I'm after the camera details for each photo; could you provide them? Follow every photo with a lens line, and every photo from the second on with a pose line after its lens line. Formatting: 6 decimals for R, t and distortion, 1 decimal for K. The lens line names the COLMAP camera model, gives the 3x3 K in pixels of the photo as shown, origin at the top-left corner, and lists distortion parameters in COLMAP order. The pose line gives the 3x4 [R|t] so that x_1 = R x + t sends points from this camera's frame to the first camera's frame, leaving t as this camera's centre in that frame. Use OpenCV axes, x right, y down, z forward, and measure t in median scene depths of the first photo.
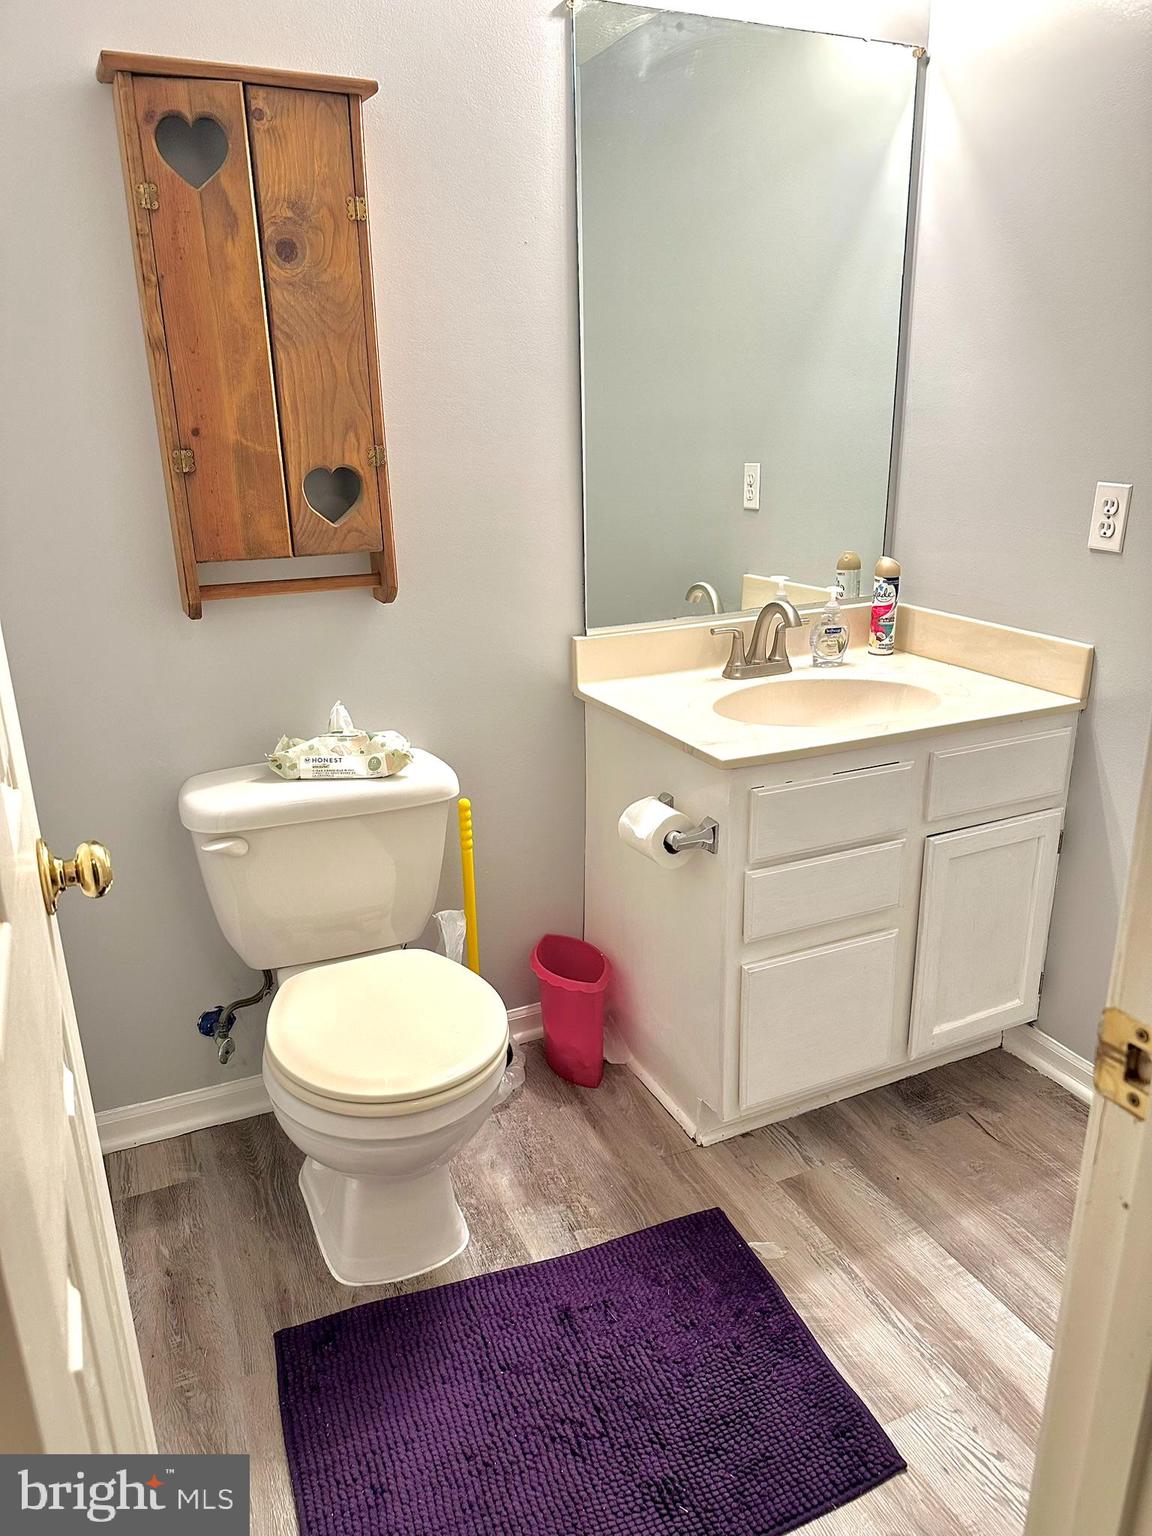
lens RADIAL K [[1063.7, 0, 583.1], [0, 1063.7, 770.9], [0, 0, 1]] dist [0.063475, -0.072263]
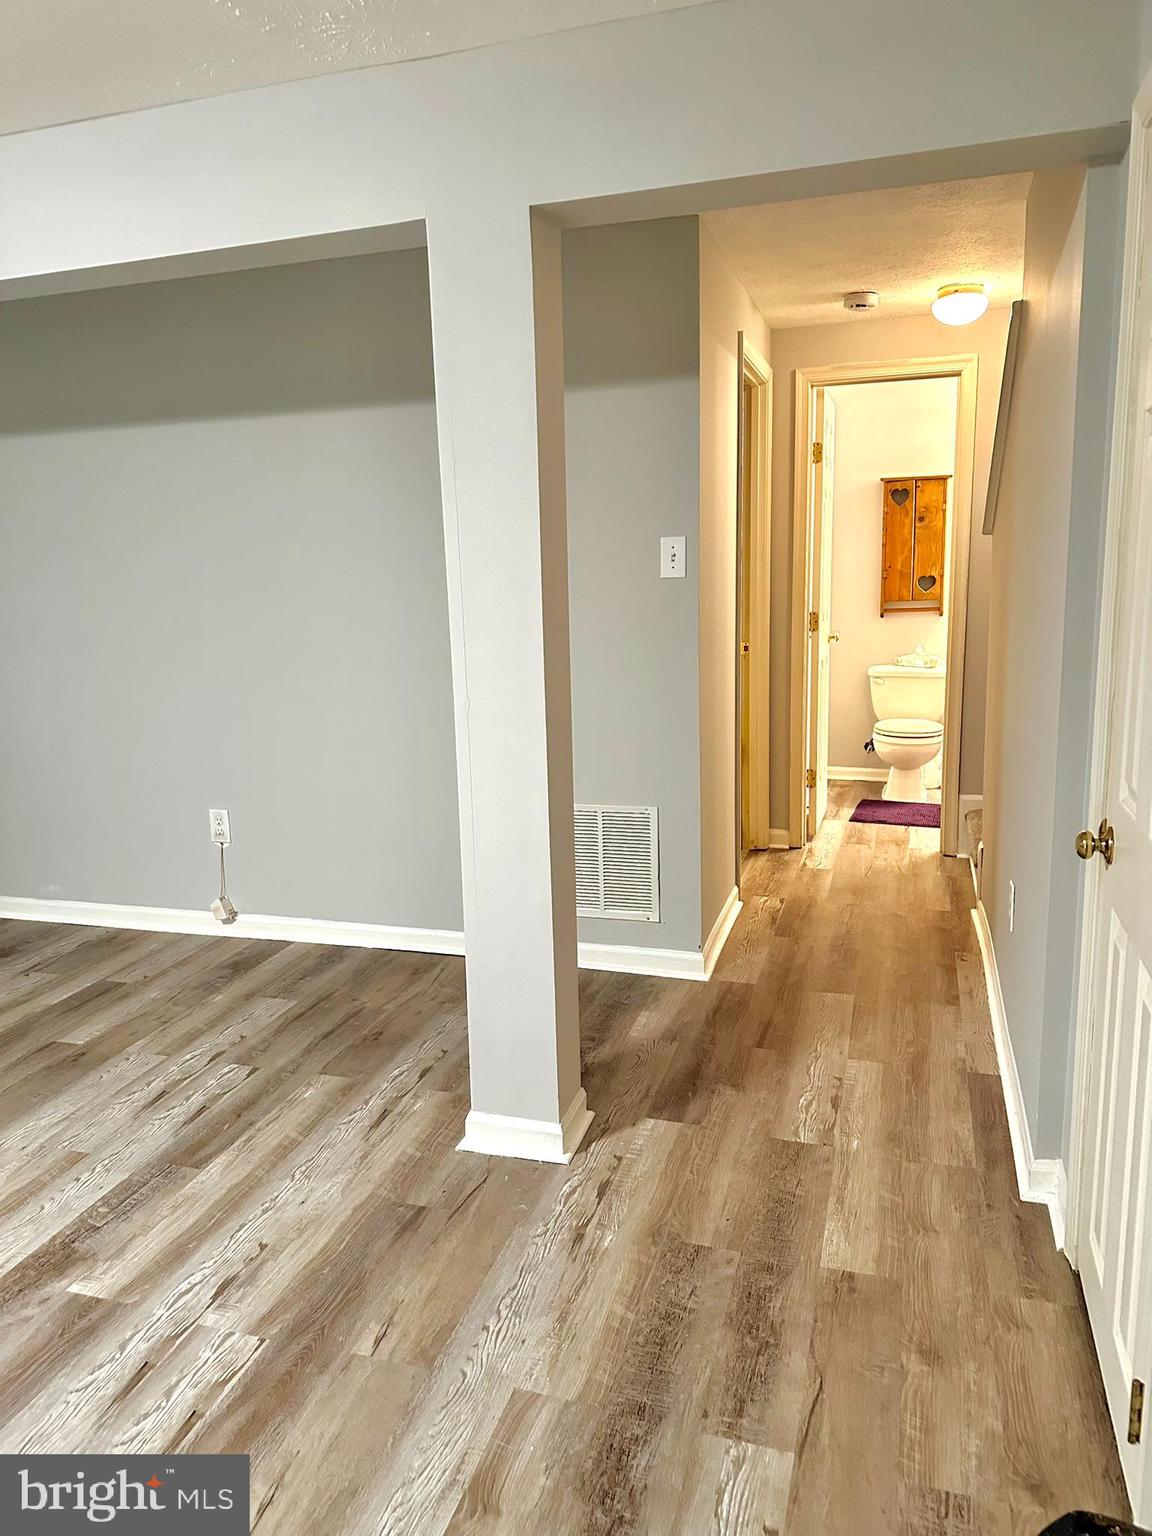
lens RADIAL K [[1063.7, 0, 568.8], [0, 1063.7, 757.6], [0, 0, 1]] dist [0.063475, -0.072263]
pose [[0.727616, 0.111001, -0.676944, 1.425180], [-0.203305, 0.977381, -0.058258, 0.777285], [0.655166, 0.180016, 0.733725, -2.345470]]
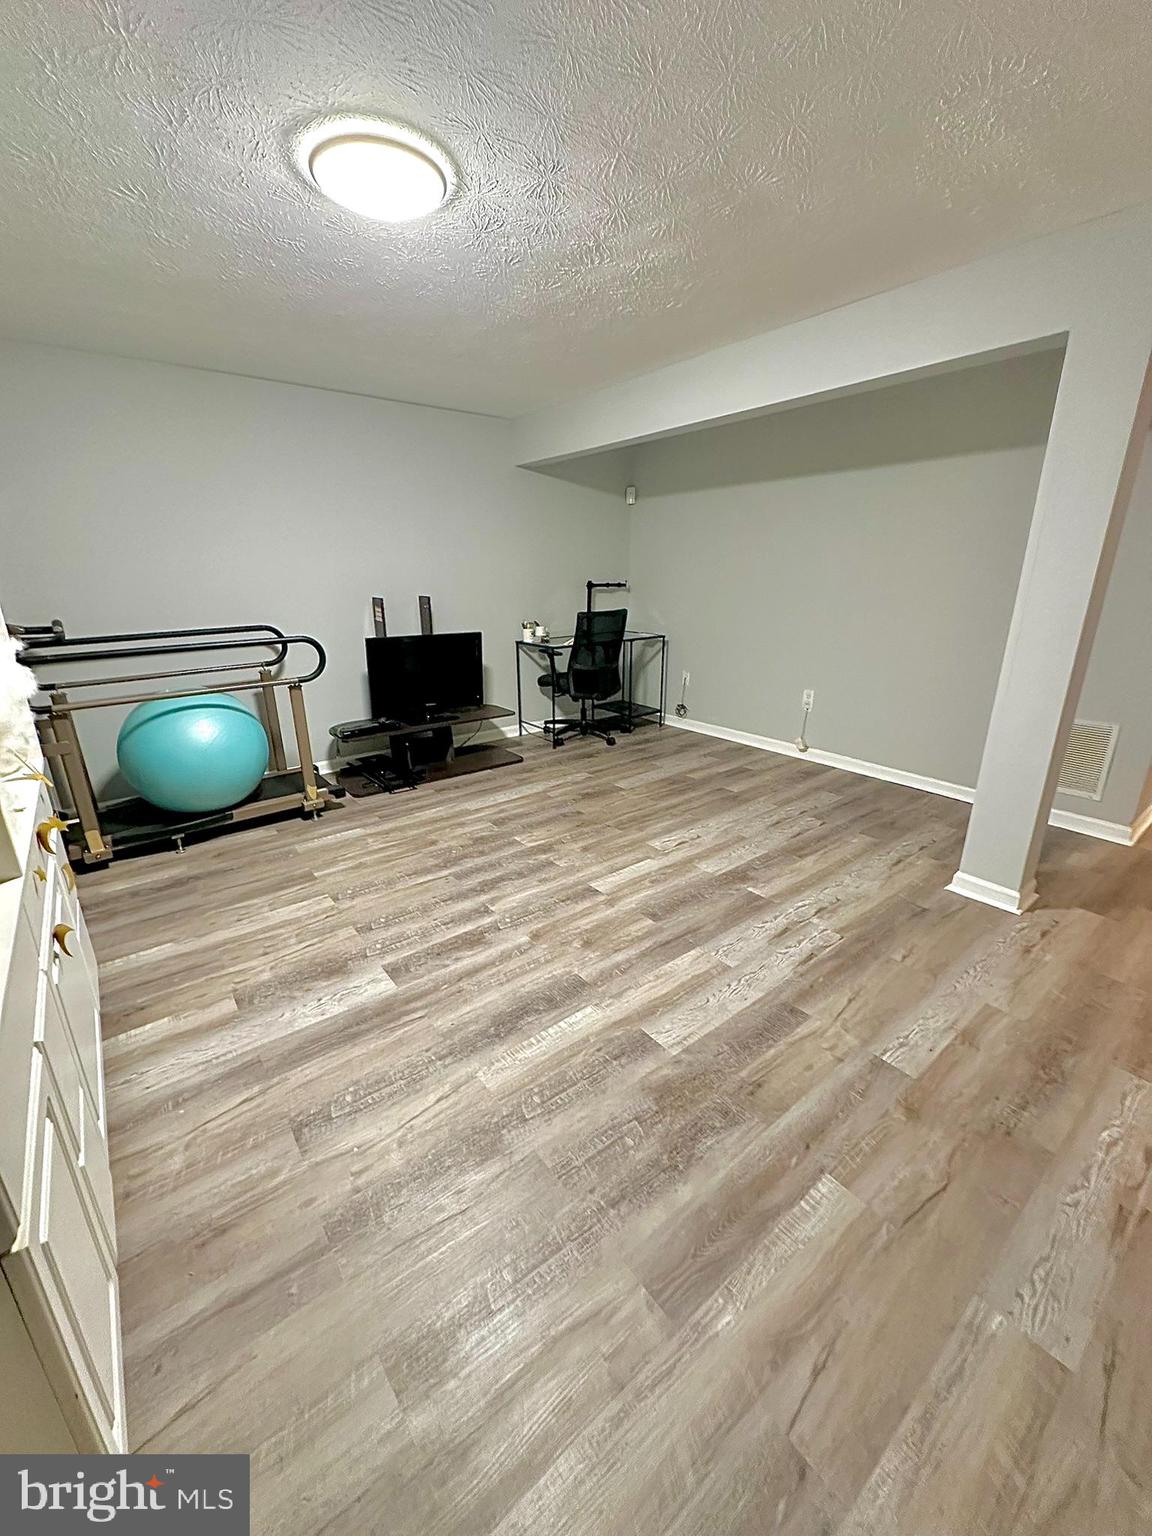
lens RADIAL K [[613.2, 0, 590.1], [0, 613.2, 764.8], [0, 0, 1]] dist [0.000105, 0.000916]
pose [[0.227702, 0.308269, -0.923646, 1.530354], [-0.318079, 0.920076, 0.228663, 0.999366], [0.920314, 0.241725, 0.307557, -2.843192]]
